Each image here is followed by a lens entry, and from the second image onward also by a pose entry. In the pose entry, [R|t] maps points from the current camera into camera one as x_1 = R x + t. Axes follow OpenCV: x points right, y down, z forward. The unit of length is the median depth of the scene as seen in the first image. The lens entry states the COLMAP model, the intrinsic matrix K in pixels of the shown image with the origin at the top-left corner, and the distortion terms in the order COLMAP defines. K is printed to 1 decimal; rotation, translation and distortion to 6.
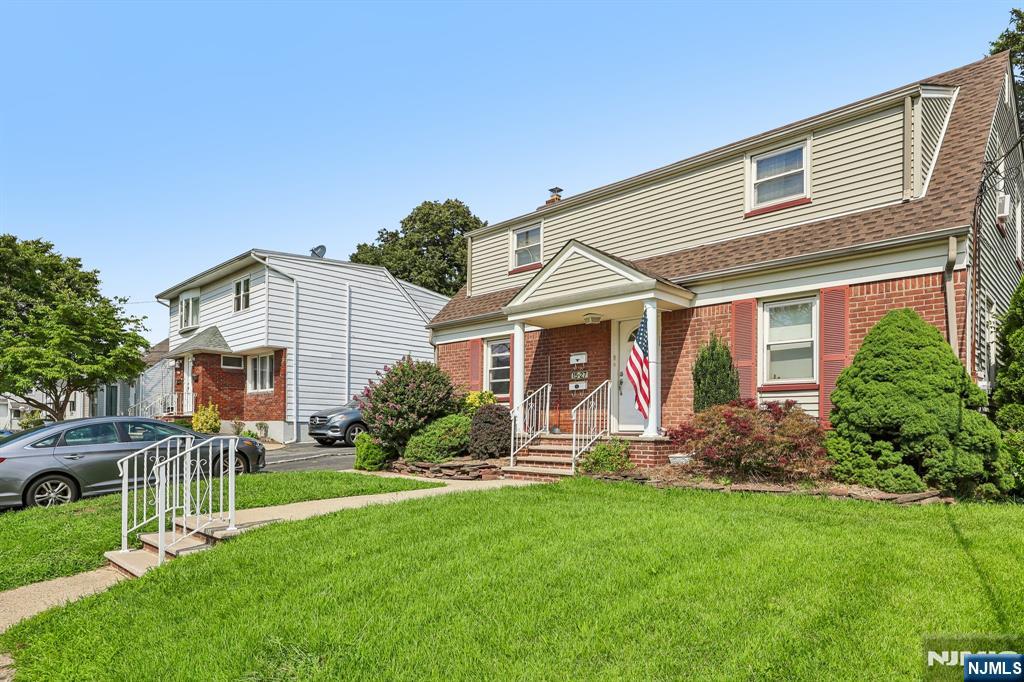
lens RADIAL K [[609.7, 0, 510.8], [0, 609.7, 429.6], [0, 0, 1]] dist [-0.000944, -0.000339]
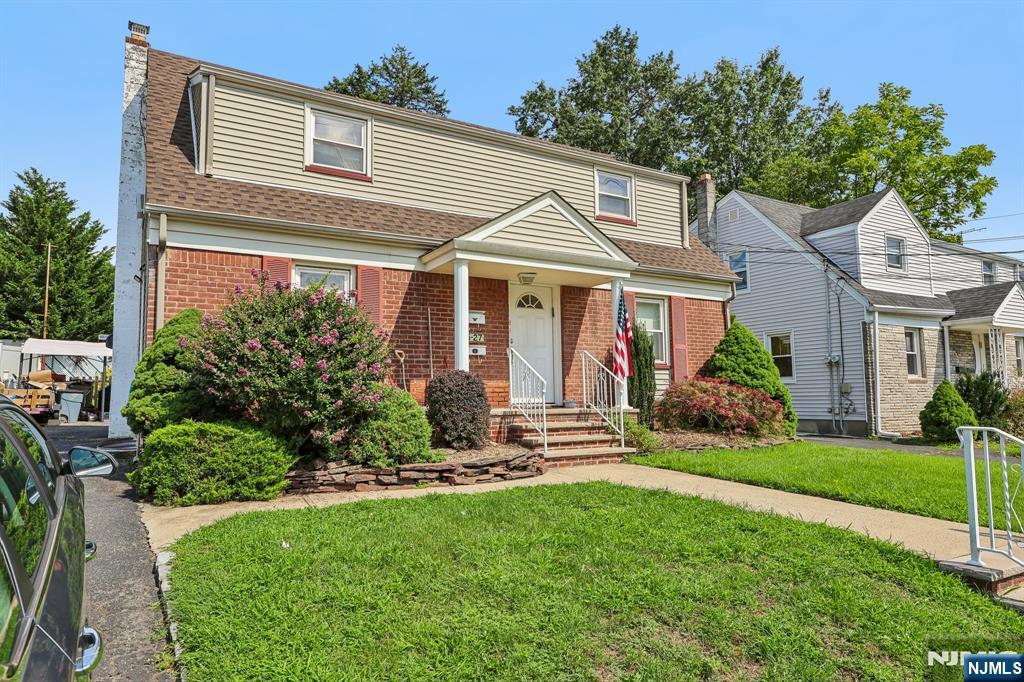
lens RADIAL K [[649.8, 0, 512.0], [0, 649.8, 341.0], [0, 0, 1]] dist [0.003437, 0.000146]
pose [[0.250293, 0.076568, 0.965138, -0.797367], [0.014489, 0.996460, -0.082810, -0.012053], [-0.968062, 0.034711, 0.248298, 0.804014]]
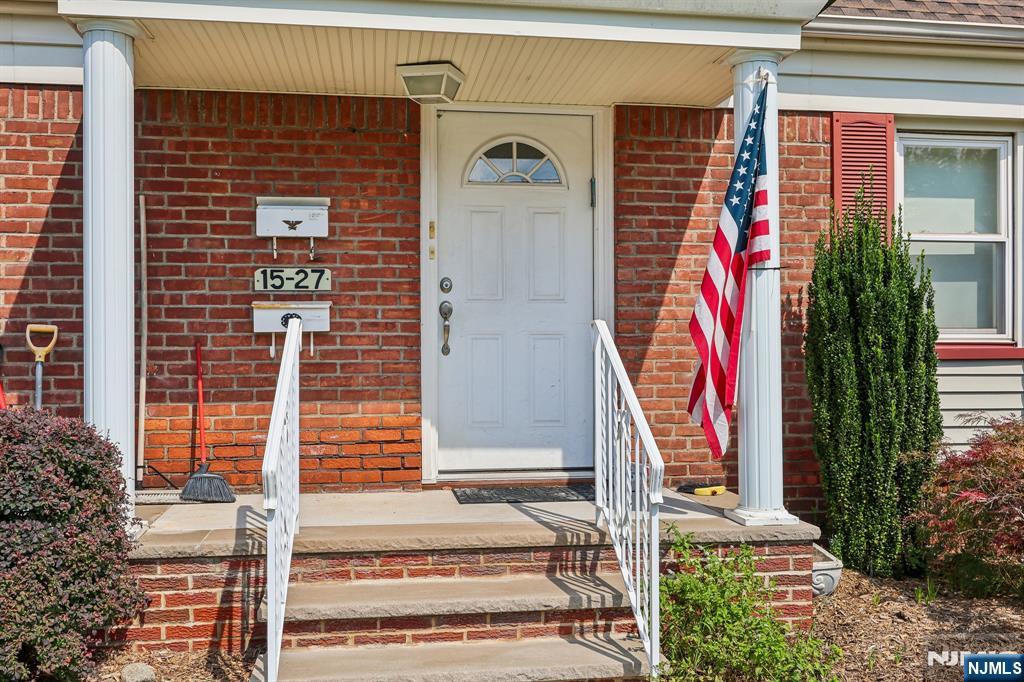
lens RADIAL K [[954.5, 0, 512.0], [0, 954.5, 341.0], [0, 0, 1]] dist [-0.002901, -0.000089]
pose [[0.604106, -0.003904, 0.796895, -0.188609], [0.006691, 0.999978, -0.000173, -0.066864], [-0.796876, 0.005436, 0.604118, 0.727915]]
